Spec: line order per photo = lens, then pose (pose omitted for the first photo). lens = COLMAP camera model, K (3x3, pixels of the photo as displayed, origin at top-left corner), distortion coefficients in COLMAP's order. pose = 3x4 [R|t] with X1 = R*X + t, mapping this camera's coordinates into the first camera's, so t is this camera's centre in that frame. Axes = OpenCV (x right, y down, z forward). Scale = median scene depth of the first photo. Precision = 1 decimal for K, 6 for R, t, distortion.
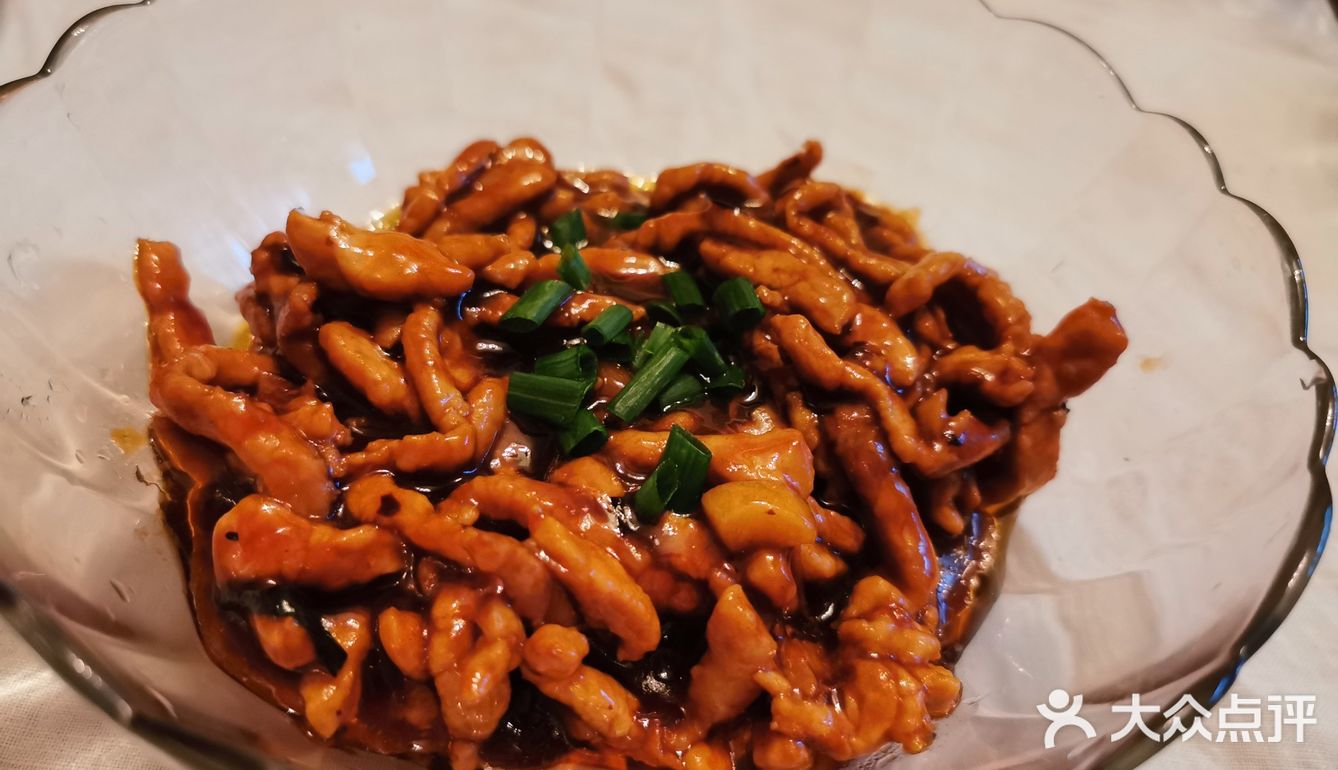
lens RADIAL K [[1170.3, 0, 669.0], [0, 1170.3, 385.0], [0, 0, 1]] dist [-0.004955, 0.005346]
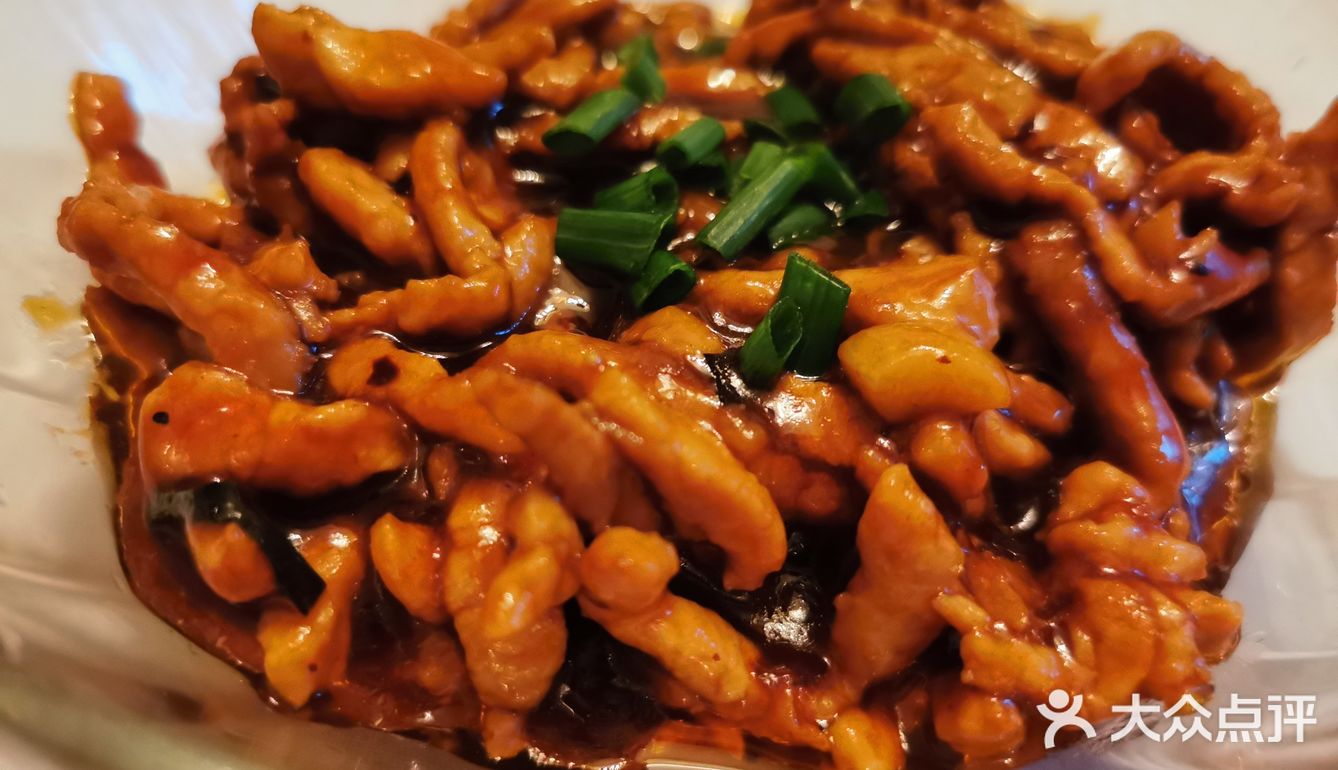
lens RADIAL K [[1167.0, 0, 669.0], [0, 1167.0, 385.0], [0, 0, 1]] dist [-0.038104, 0.003344]
pose [[0.995531, -0.043587, -0.083778, -0.013823], [0.041456, 0.998775, -0.027011, 0.130876], [0.084853, 0.023418, 0.996118, 0.316560]]
